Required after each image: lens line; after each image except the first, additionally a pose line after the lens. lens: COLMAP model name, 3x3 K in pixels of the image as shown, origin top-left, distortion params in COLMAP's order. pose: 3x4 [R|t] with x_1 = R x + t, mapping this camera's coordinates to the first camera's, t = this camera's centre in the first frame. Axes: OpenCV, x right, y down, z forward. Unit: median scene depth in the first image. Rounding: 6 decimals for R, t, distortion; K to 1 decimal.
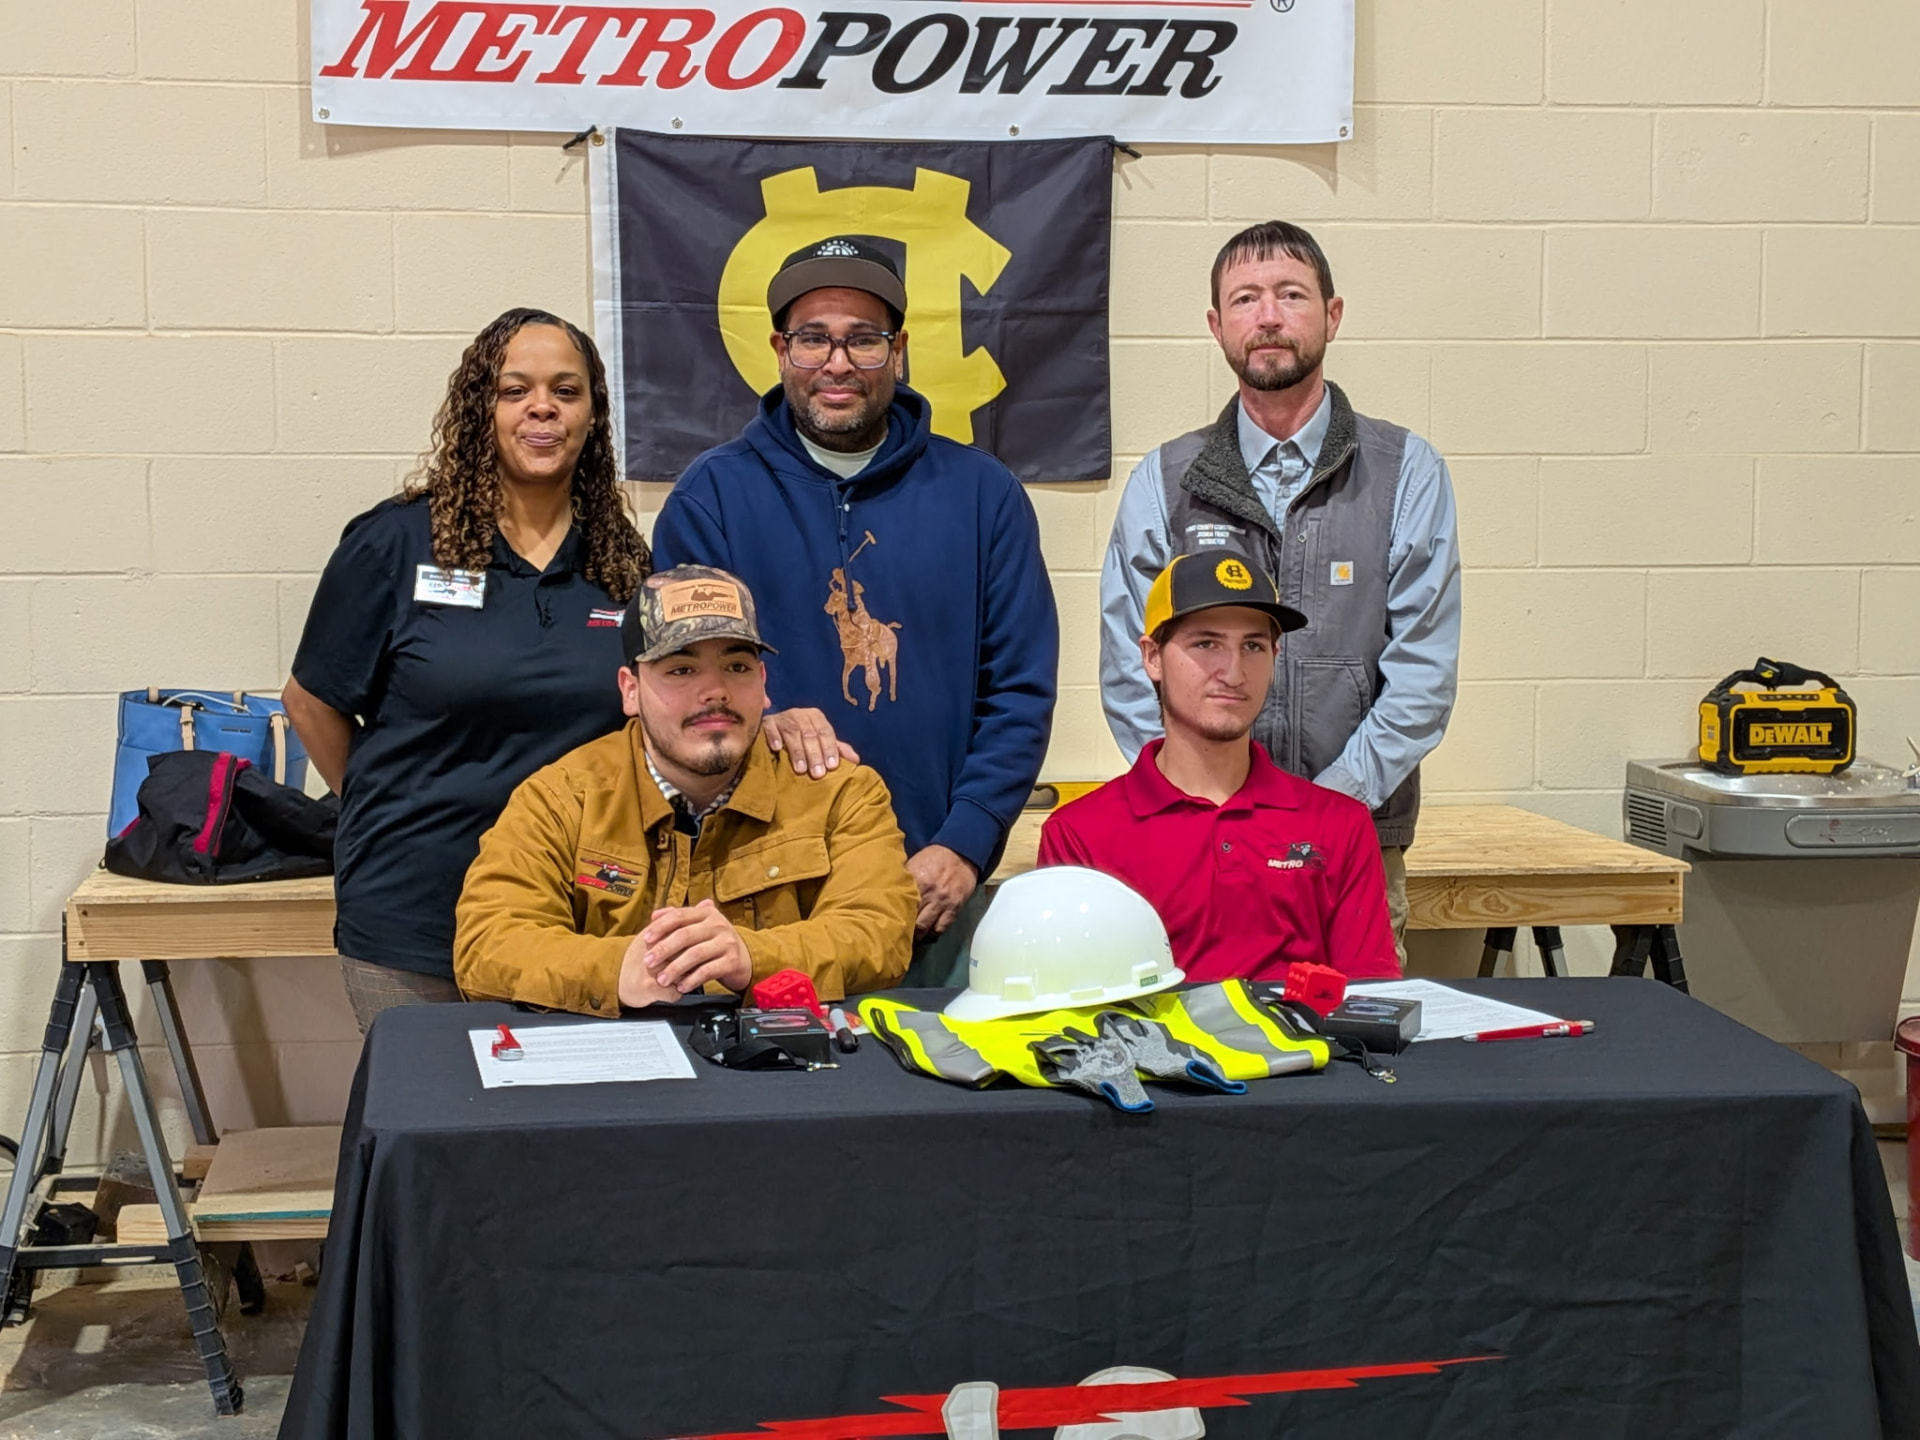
lens RADIAL K [[2989.4, 0, 962.8], [0, 2989.4, 721.8], [0, 0, 1]] dist [0.105872, 0.000000]
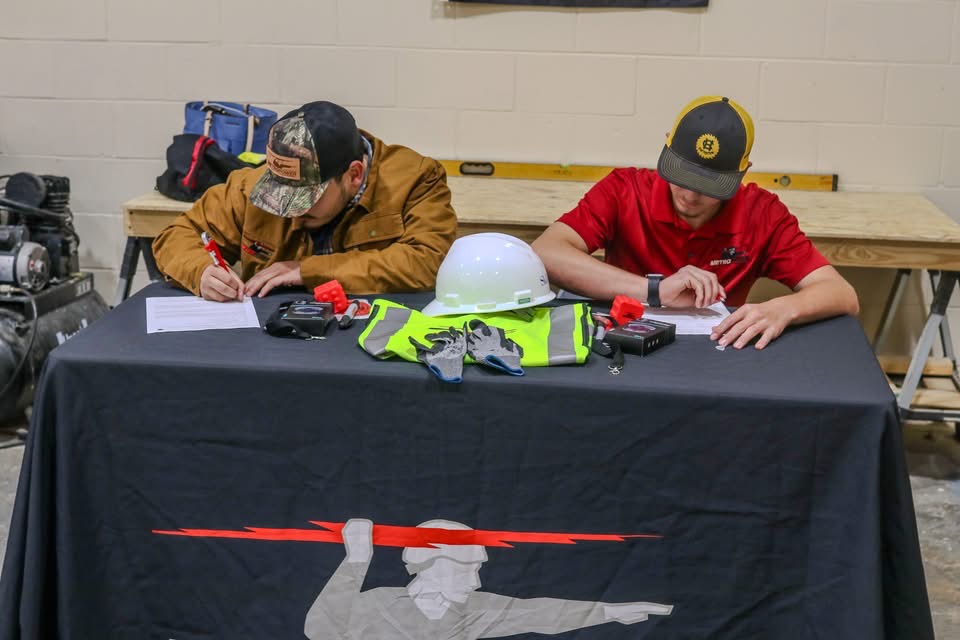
lens RADIAL K [[1379.9, 0, 479.6], [0, 1379.9, 317.5], [0, 0, 1]] dist [-0.044564, 0.000000]
pose [[0.965426, 0.080743, -0.247857, 0.265011], [-0.042740, 0.986982, 0.155048, -0.032568], [0.257149, -0.139094, 0.956309, 0.232143]]
